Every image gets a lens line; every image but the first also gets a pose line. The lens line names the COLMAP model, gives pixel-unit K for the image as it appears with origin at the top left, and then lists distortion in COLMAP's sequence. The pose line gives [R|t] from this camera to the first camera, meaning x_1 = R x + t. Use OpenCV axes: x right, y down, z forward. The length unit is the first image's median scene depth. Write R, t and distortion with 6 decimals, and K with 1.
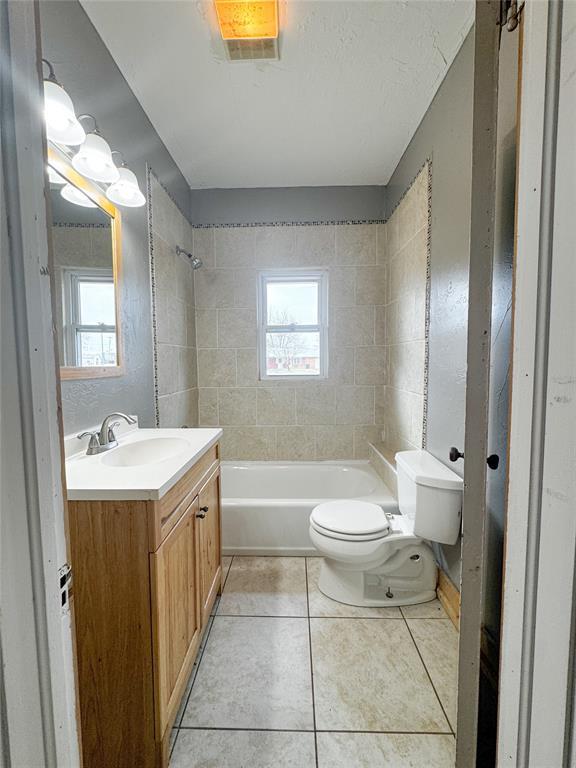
lens RADIAL K [[306.1, 0, 288.0], [0, 306.1, 384.0], [0, 0, 1]] dist [-0.003090, 0.000376]
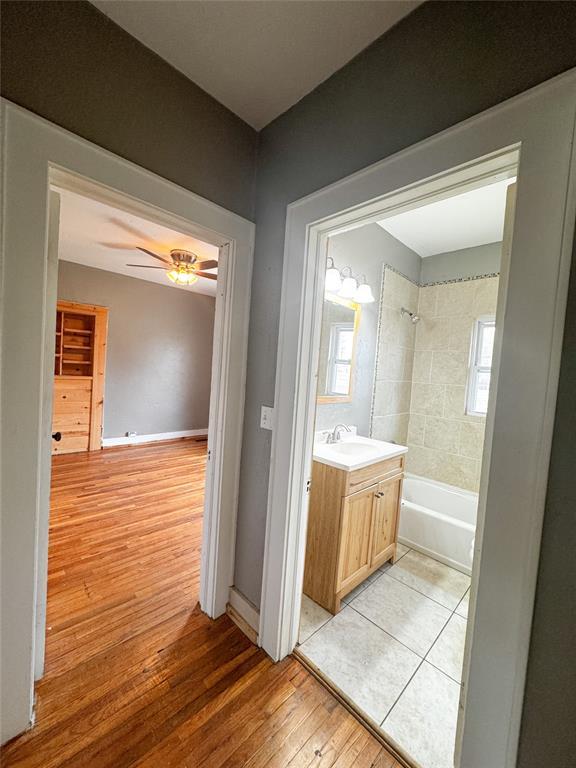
lens RADIAL K [[306.1, 0, 288.0], [0, 306.1, 384.0], [0, 0, 1]] dist [-0.003090, 0.000376]
pose [[0.716534, 0.089663, -0.691765, 0.397848], [-0.120276, 0.992732, 0.004090, -0.099197], [0.687104, 0.080272, 0.722111, -0.493023]]
